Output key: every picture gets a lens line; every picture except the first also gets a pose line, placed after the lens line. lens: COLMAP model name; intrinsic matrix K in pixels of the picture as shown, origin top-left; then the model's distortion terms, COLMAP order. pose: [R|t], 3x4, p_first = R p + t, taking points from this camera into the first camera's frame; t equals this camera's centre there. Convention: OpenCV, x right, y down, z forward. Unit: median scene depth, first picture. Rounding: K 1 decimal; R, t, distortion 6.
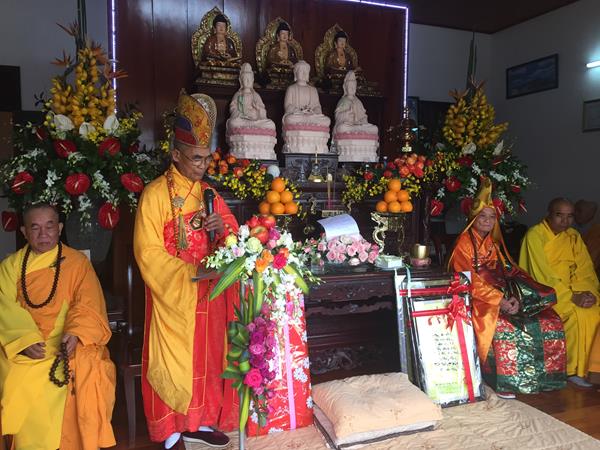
lens RADIAL K [[516.8, 0, 303.3], [0, 516.8, 227.2], [0, 0, 1]] dist [0.053365, -0.007861]
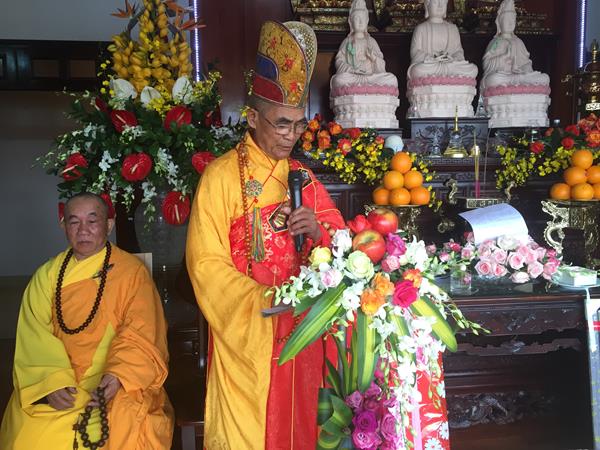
lens RADIAL K [[516.8, 0, 303.3], [0, 516.8, 227.2], [0, 0, 1]] dist [0.053365, -0.007861]
pose [[0.973487, 0.005876, -0.228665, -0.016977], [0.001124, 0.999535, 0.030469, -0.016395], [0.228738, -0.029918, 0.973028, 0.293073]]
